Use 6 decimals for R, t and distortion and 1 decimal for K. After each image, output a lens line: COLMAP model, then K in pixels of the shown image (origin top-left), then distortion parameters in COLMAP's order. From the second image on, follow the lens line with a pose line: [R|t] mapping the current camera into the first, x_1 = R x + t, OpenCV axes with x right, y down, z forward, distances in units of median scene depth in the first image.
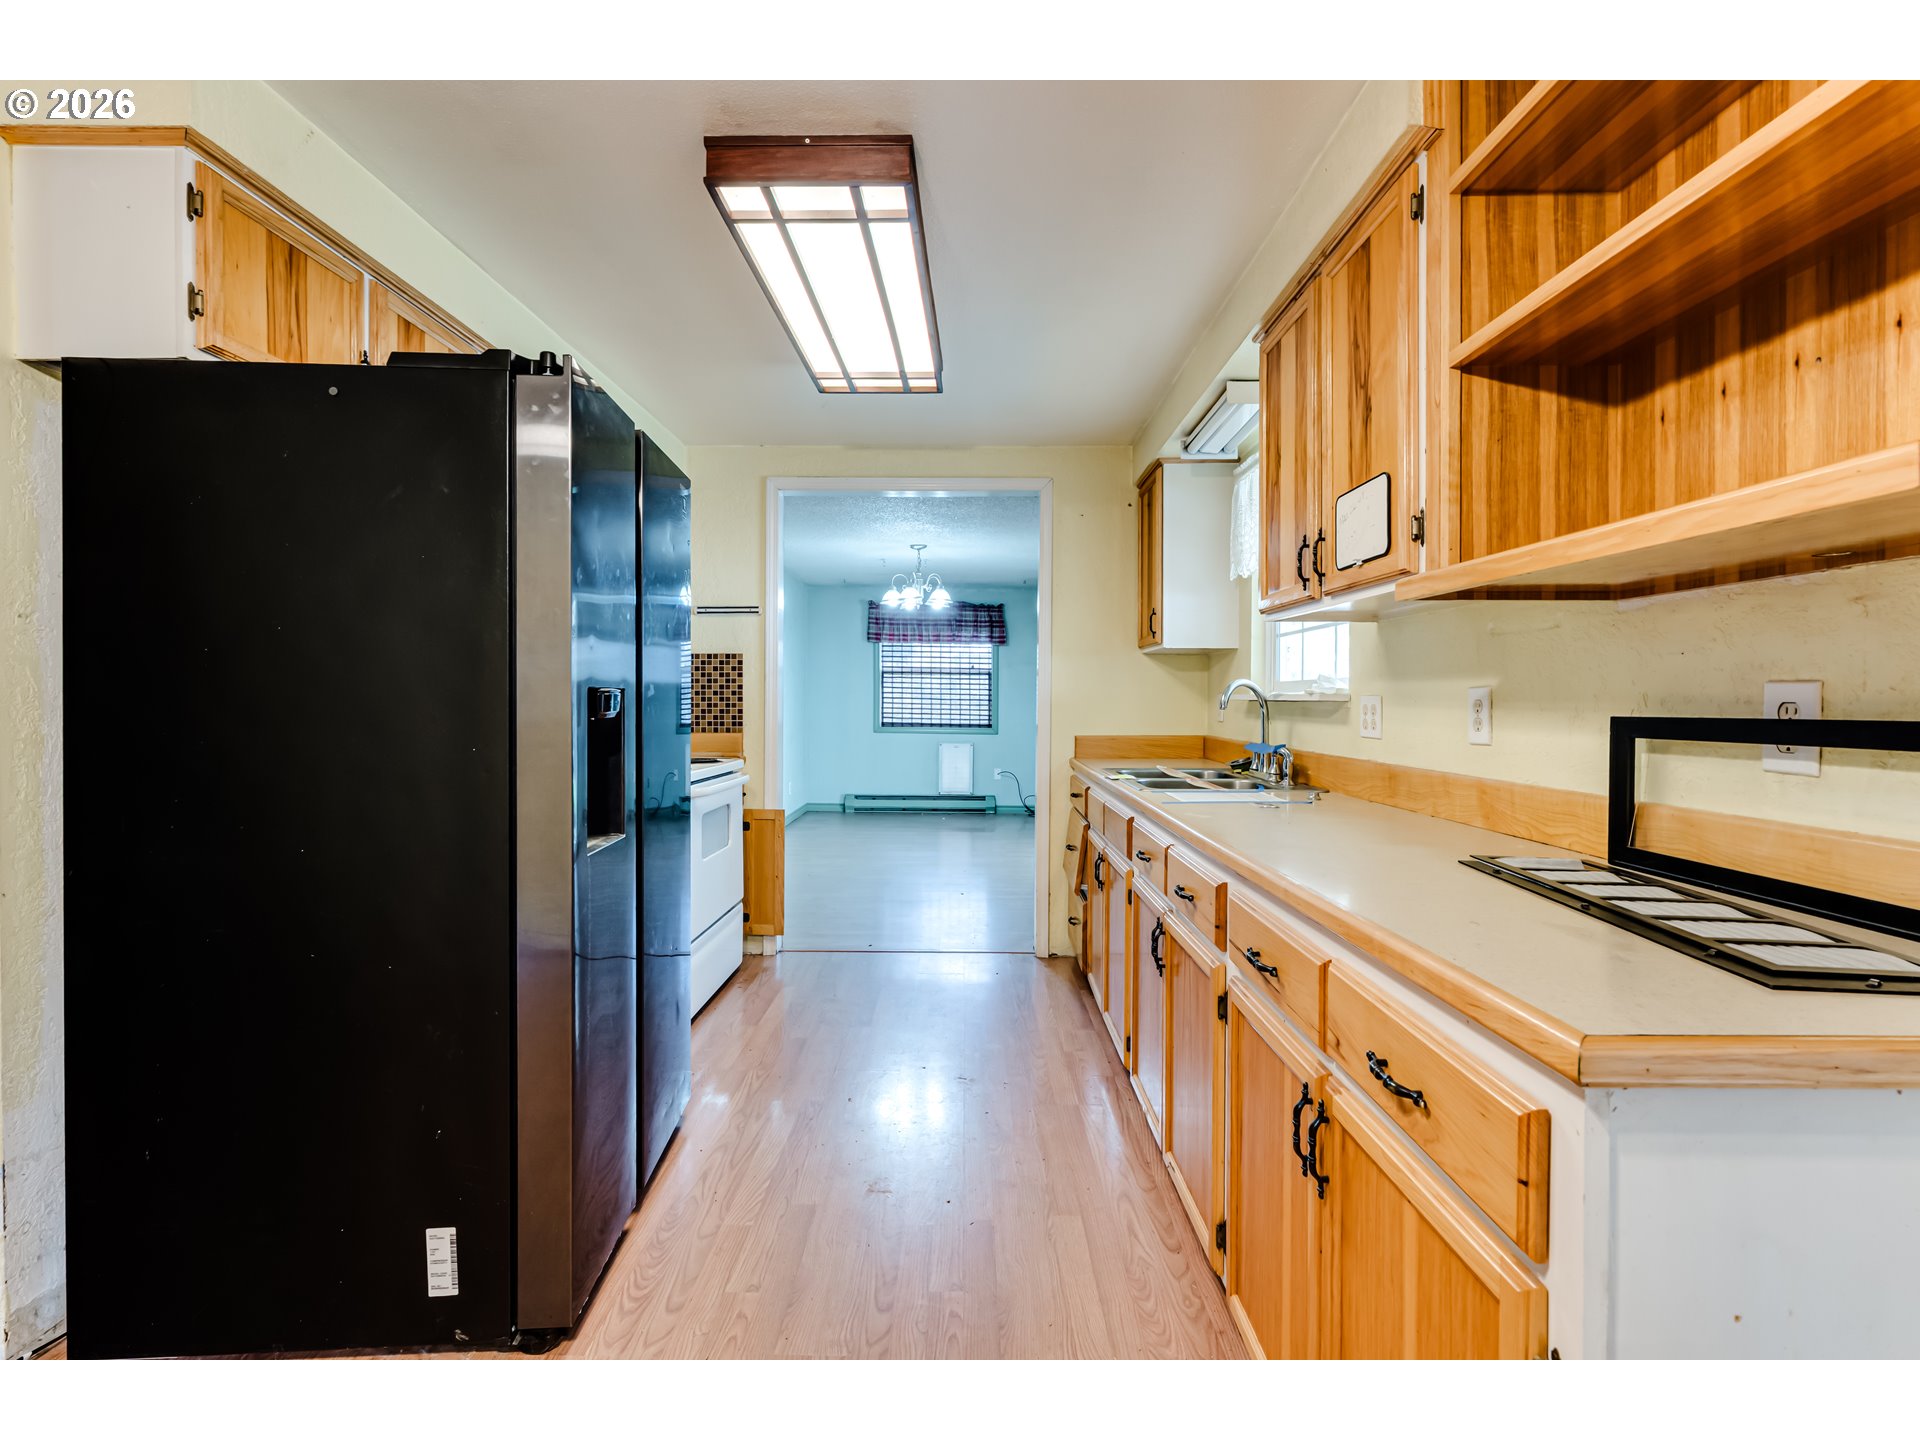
lens RADIAL K [[872.4, 0, 957.8], [0, 872.4, 713.5], [0, 0, 1]] dist [-0.004617, 0.000739]
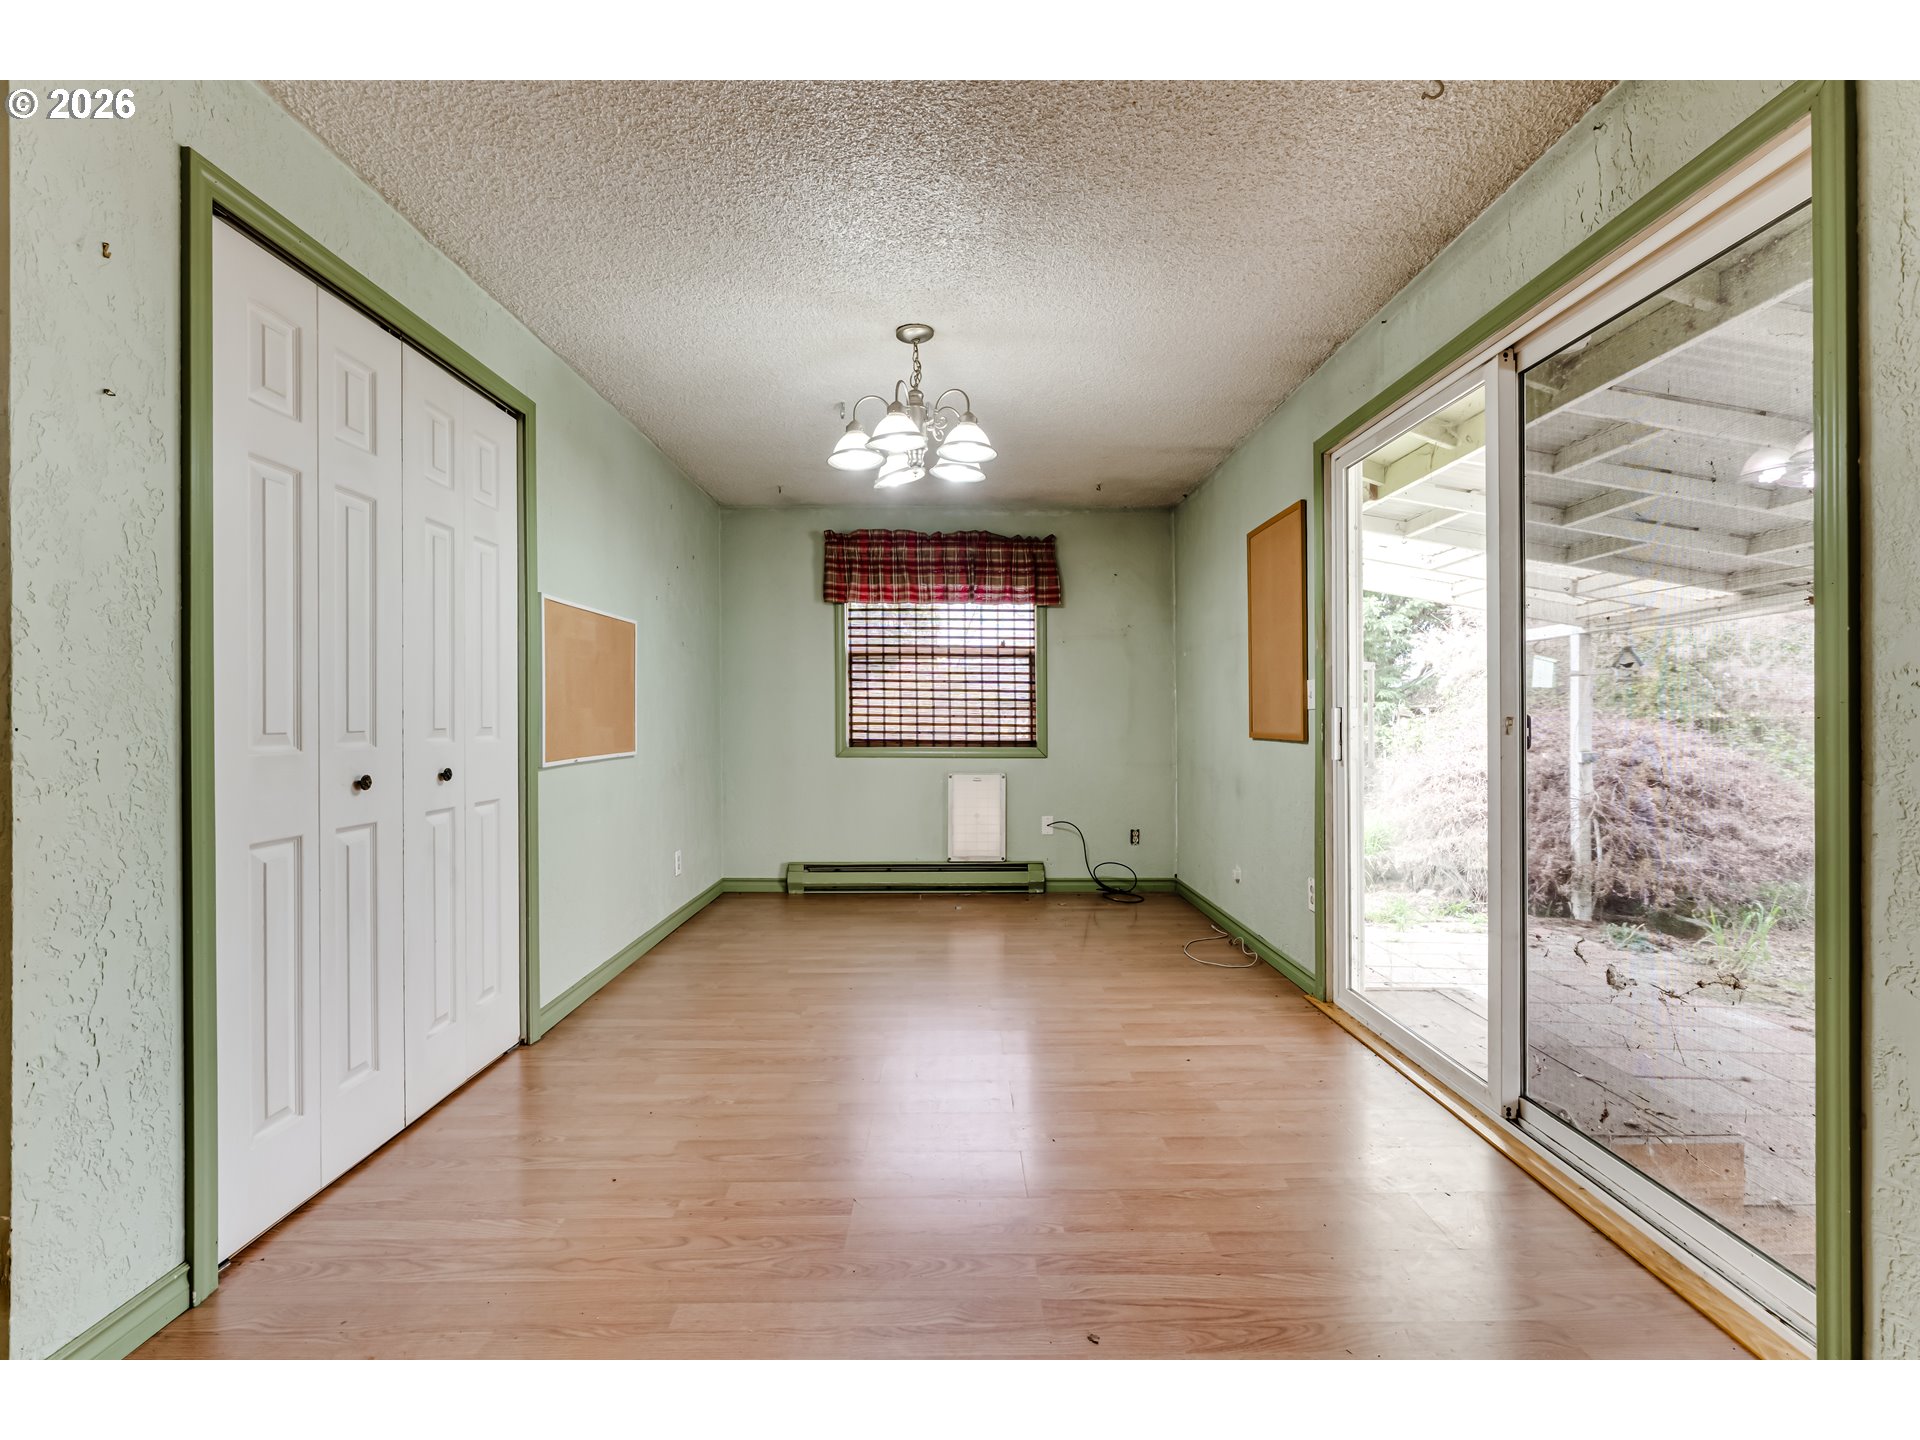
lens RADIAL K [[1255.3, 0, 967.5], [0, 1255.3, 745.3], [0, 0, 1]] dist [0.002874, -0.000251]
pose [[0.999952, -0.009731, 0.001237, -0.008909], [0.009712, 0.999849, 0.014407, 0.002758], [-0.001377, -0.014394, 0.999895, 0.155216]]
